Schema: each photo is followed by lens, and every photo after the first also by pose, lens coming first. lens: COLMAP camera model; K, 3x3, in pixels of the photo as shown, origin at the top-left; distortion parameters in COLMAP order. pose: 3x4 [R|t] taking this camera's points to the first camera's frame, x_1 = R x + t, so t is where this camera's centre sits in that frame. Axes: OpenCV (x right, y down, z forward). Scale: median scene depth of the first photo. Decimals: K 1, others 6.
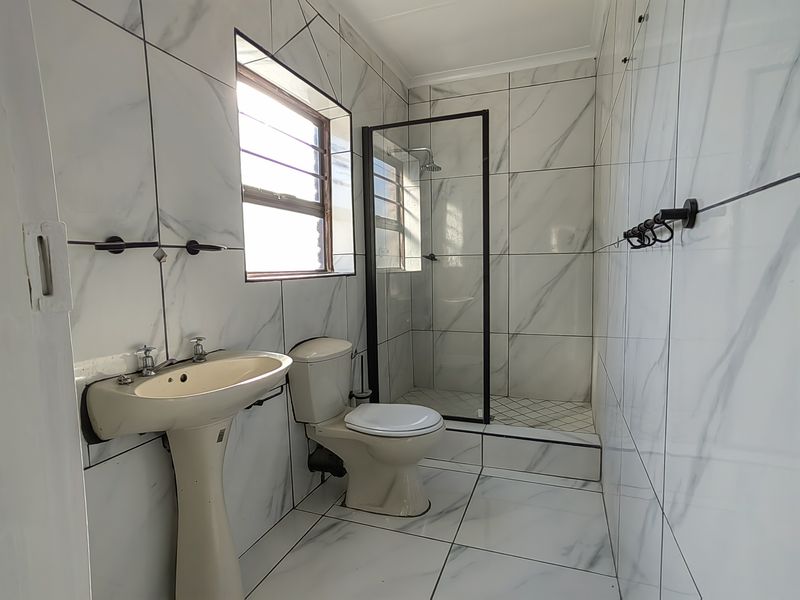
lens RADIAL K [[422.1, 0, 399.5], [0, 422.1, 298.0], [0, 0, 1]] dist [-0.019834, 0.006903]
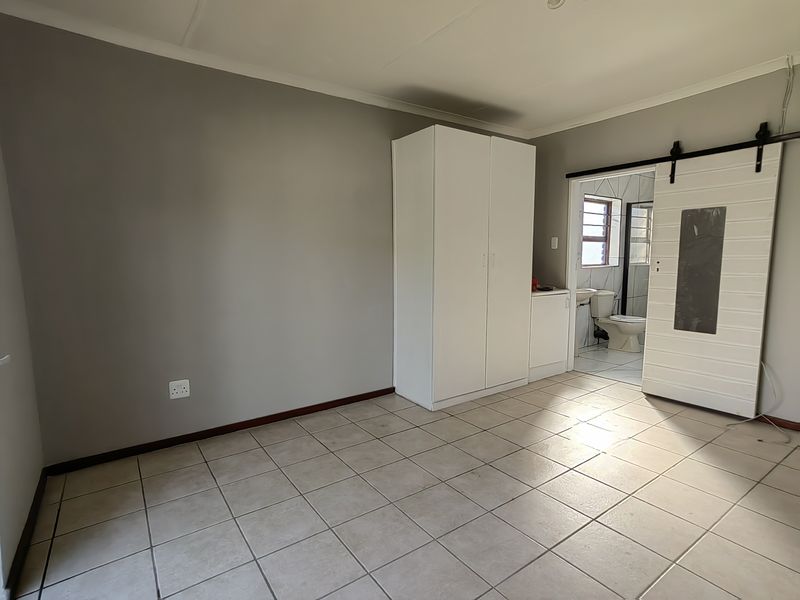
lens RADIAL K [[422.1, 0, 396.0], [0, 422.1, 307.2], [0, 0, 1]] dist [-0.019834, 0.006903]
pose [[0.838532, 0.076987, -0.539386, 0.147398], [-0.063213, 0.997028, 0.044034, 0.159783], [0.541173, -0.002828, 0.840907, -1.782219]]
